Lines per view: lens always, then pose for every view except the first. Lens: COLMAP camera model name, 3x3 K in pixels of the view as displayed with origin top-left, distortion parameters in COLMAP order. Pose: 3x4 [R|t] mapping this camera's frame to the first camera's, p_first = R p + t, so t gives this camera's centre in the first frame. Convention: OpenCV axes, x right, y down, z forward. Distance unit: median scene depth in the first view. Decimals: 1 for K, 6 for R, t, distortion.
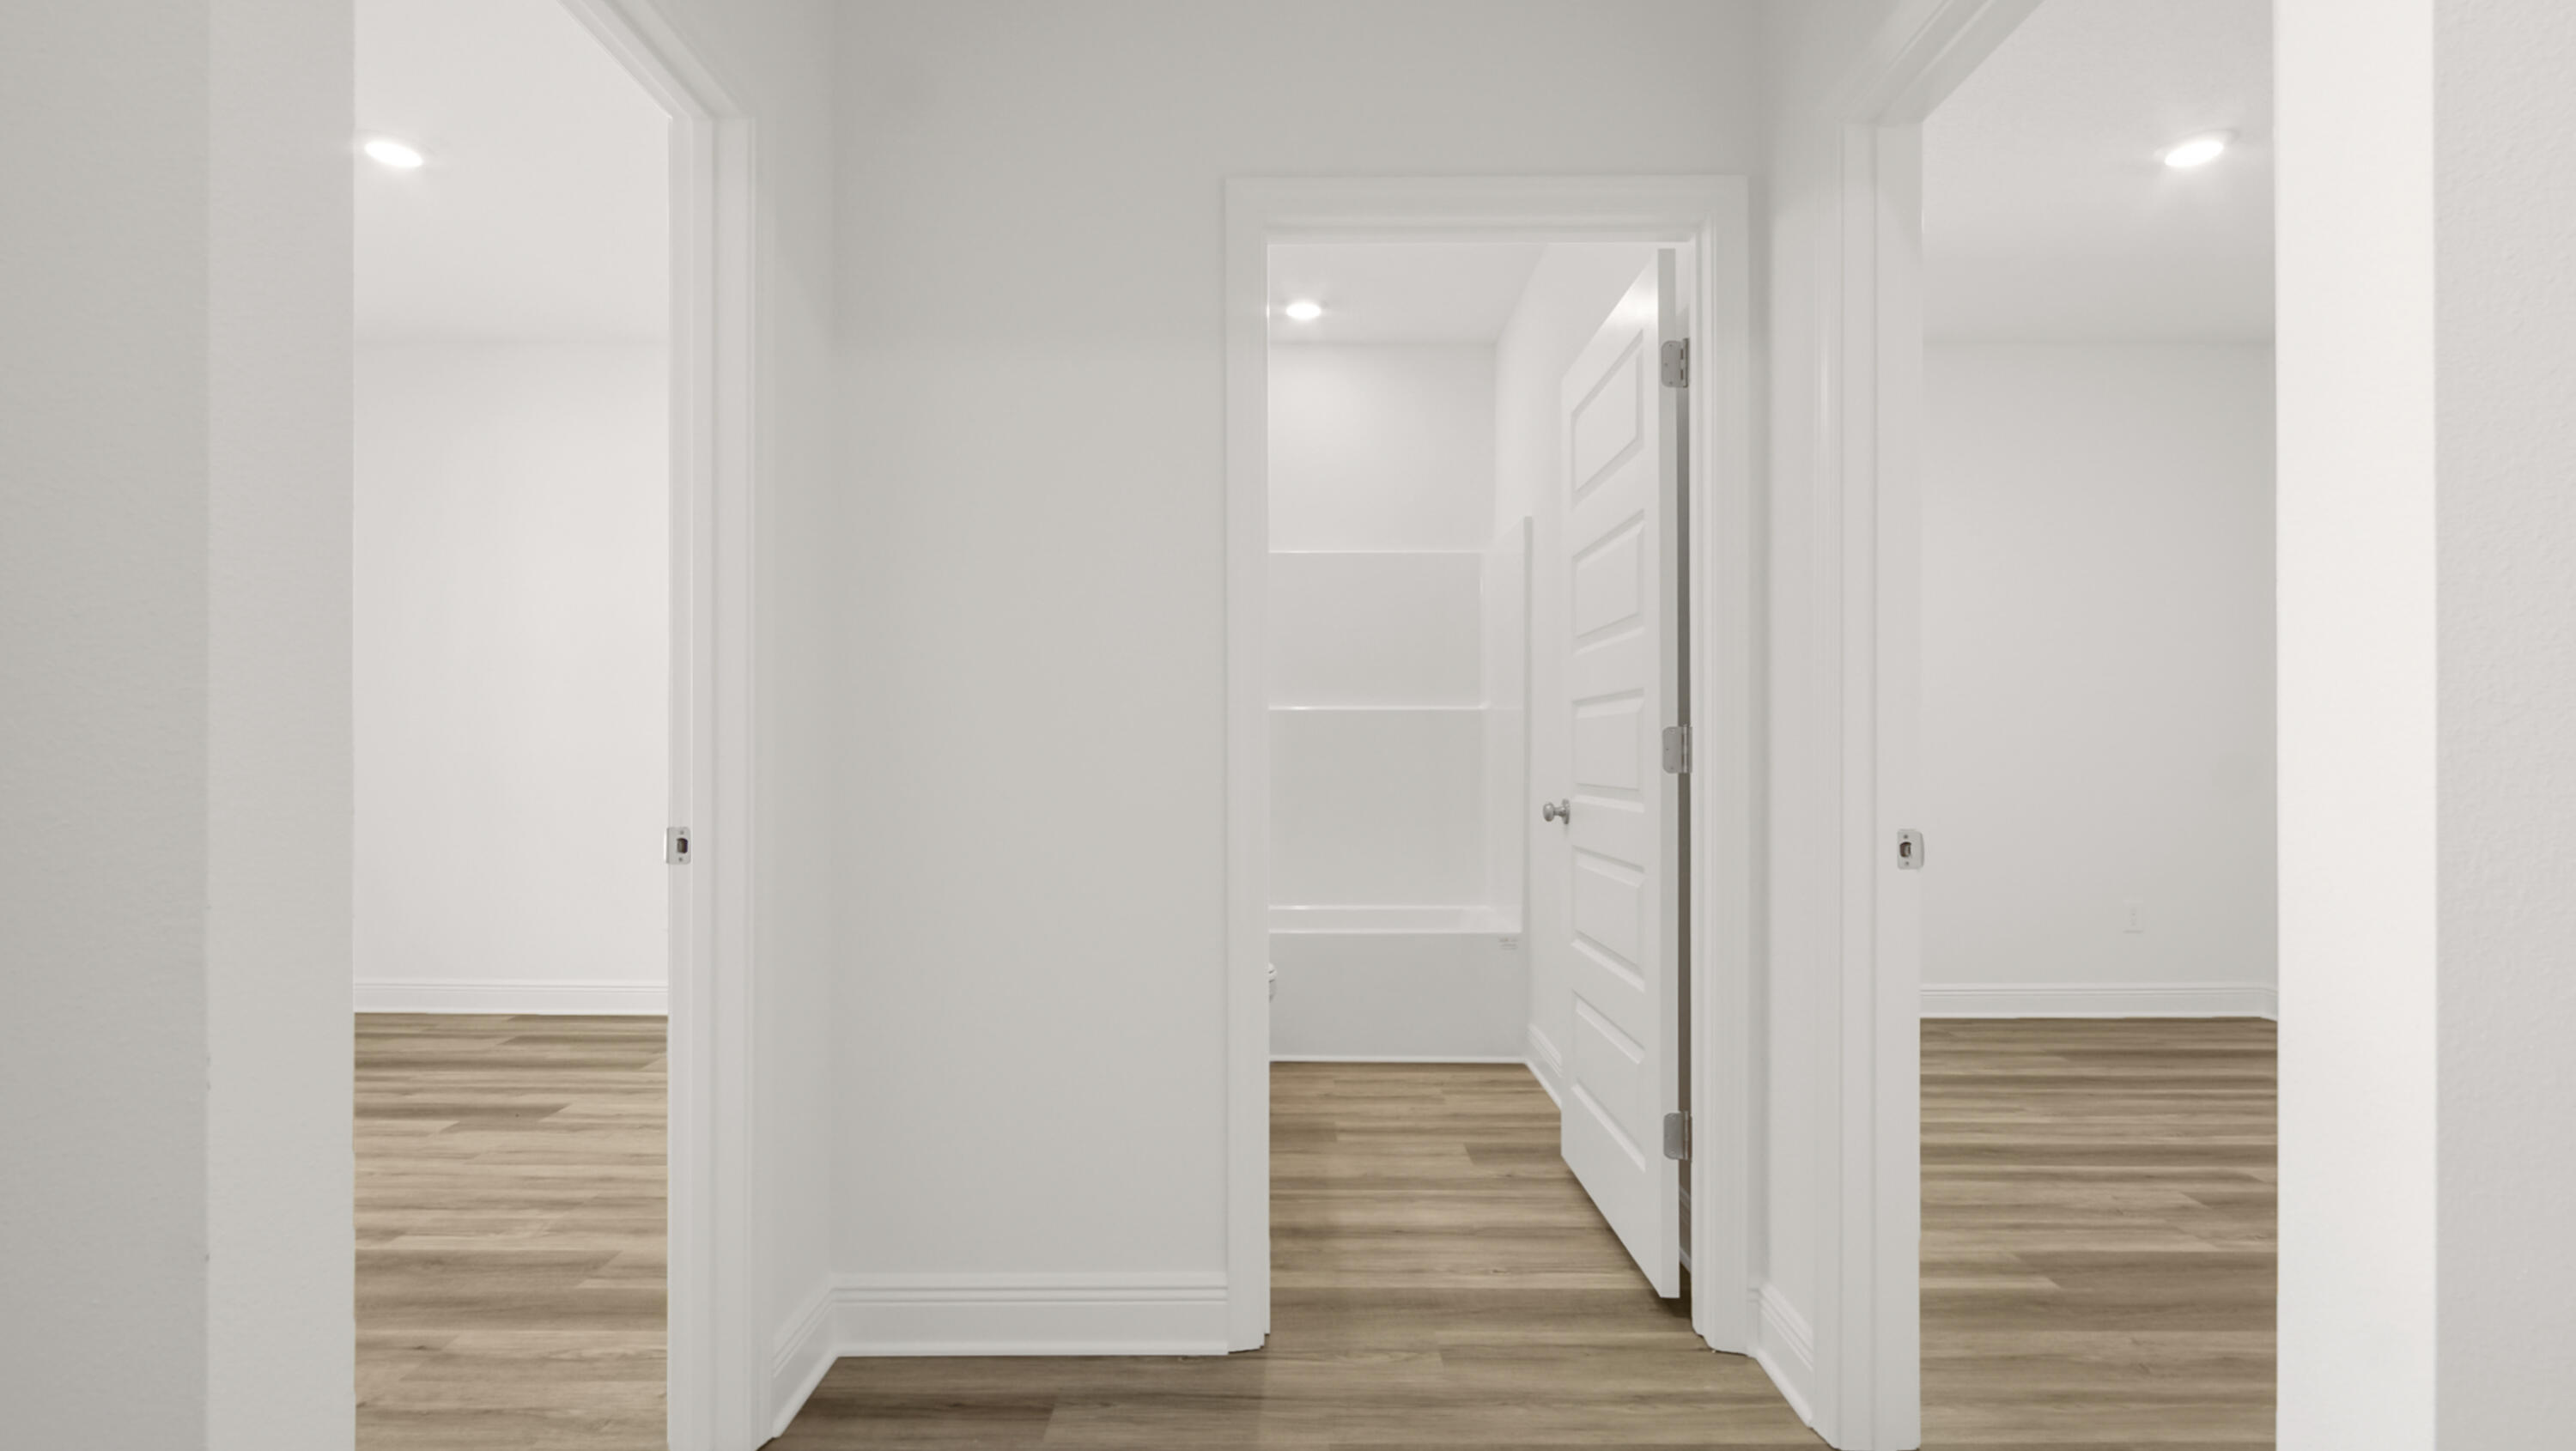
lens RADIAL K [[1185.1, 0, 1281.2], [0, 1185.1, 749.0], [0, 0, 1]] dist [0.014513, -0.012527]
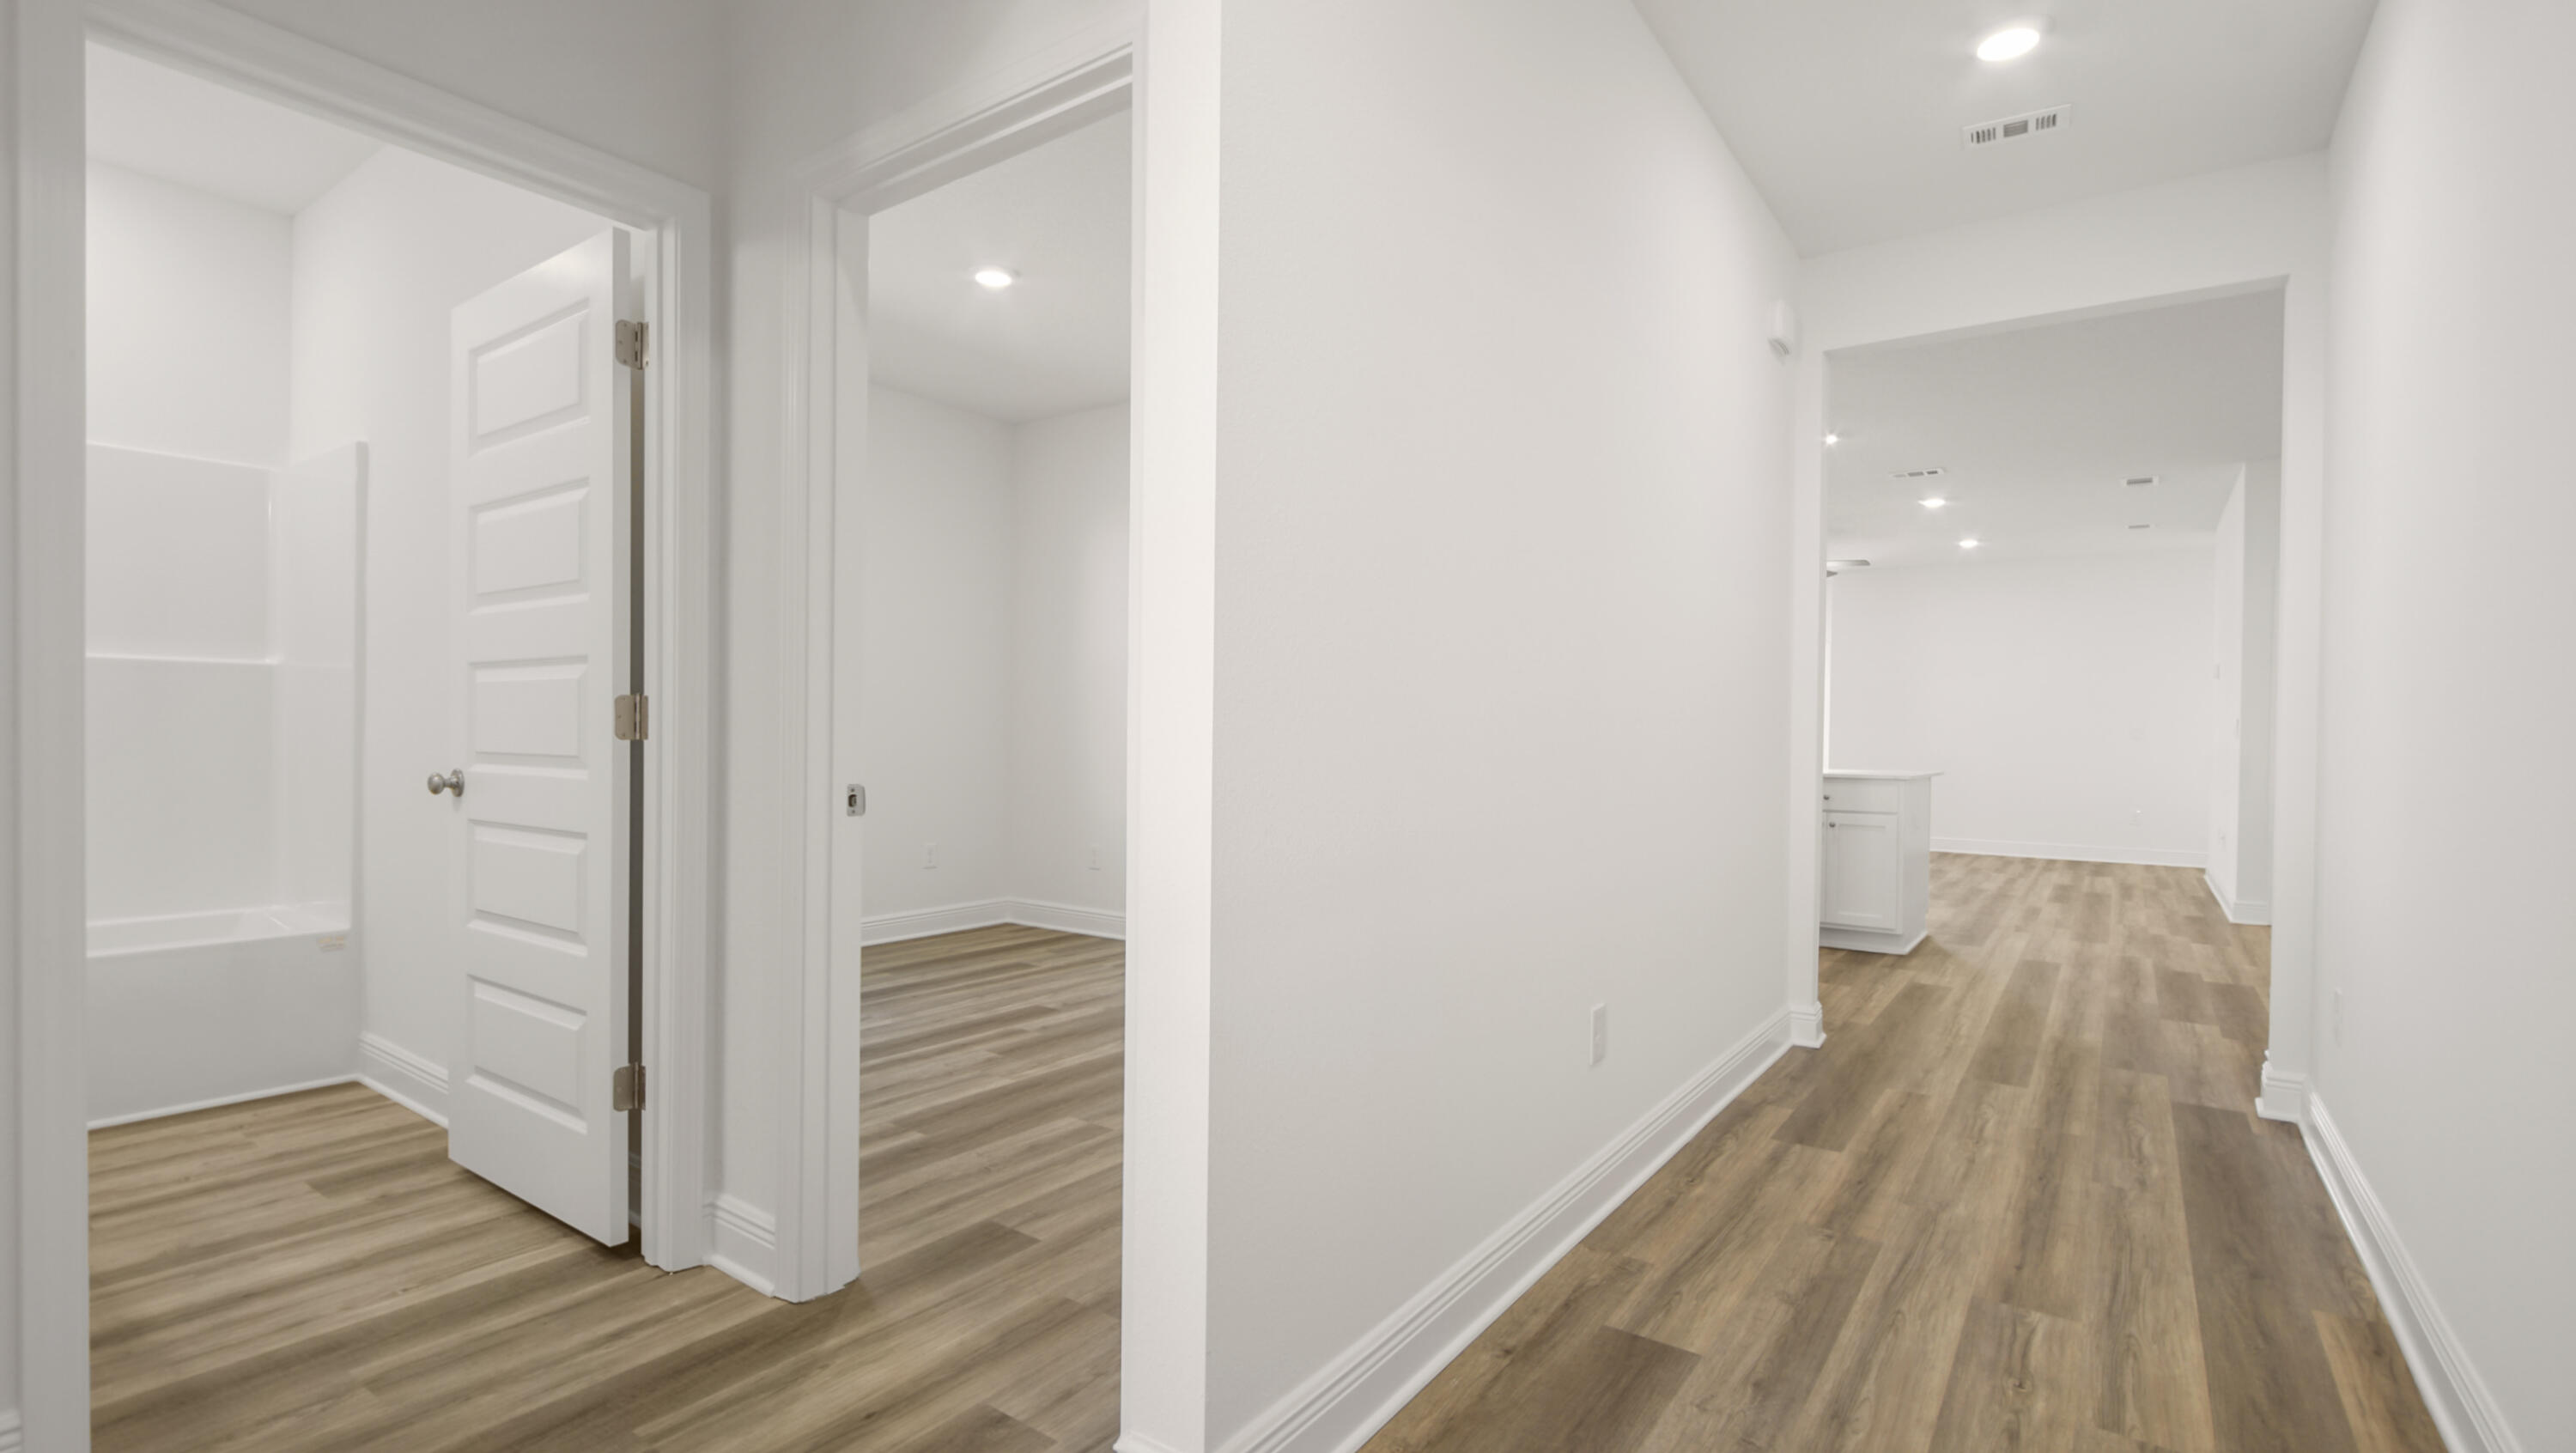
lens RADIAL K [[1190.5, 0, 1280.5], [0, 1190.5, 733.9], [0, 0, 1]] dist [-0.000643, -0.000234]
pose [[0.583087, 0.004253, 0.812399, -0.171363], [-0.013694, 0.999896, 0.004595, 0.002509], [-0.812294, -0.013804, 0.583084, -0.065617]]
